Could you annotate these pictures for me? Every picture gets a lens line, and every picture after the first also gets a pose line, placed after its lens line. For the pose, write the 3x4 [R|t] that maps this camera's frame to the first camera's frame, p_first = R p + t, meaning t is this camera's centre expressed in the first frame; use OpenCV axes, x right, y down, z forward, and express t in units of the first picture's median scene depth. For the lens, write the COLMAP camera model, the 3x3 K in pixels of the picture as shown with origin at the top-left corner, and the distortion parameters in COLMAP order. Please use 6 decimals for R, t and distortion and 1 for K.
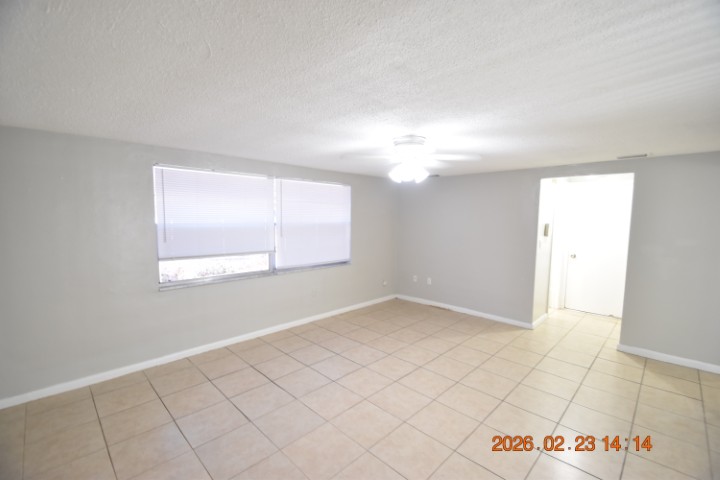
lens RADIAL K [[315.8, 0, 358.3], [0, 315.8, 243.4], [0, 0, 1]] dist [0.002478, -0.007036]
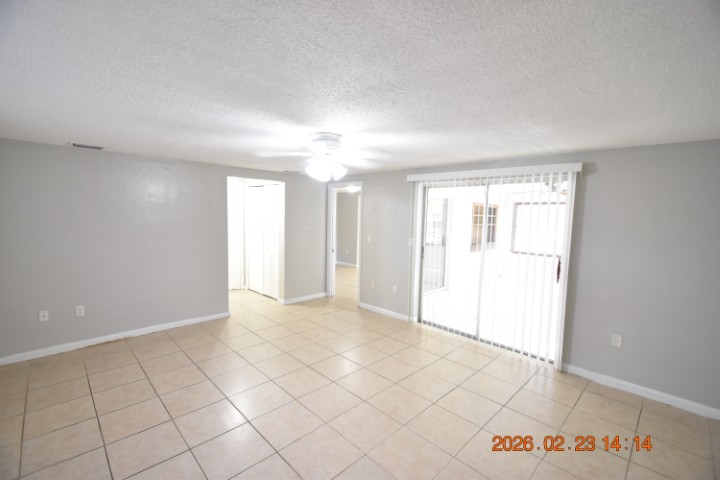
lens RADIAL K [[315.8, 0, 358.3], [0, 315.8, 243.4], [0, 0, 1]] dist [0.002478, -0.007036]
pose [[-0.005160, -0.099431, 0.995031, -0.527750], [0.063665, 0.992993, 0.099558, -0.057063], [-0.997958, 0.063862, 0.001206, 0.574950]]
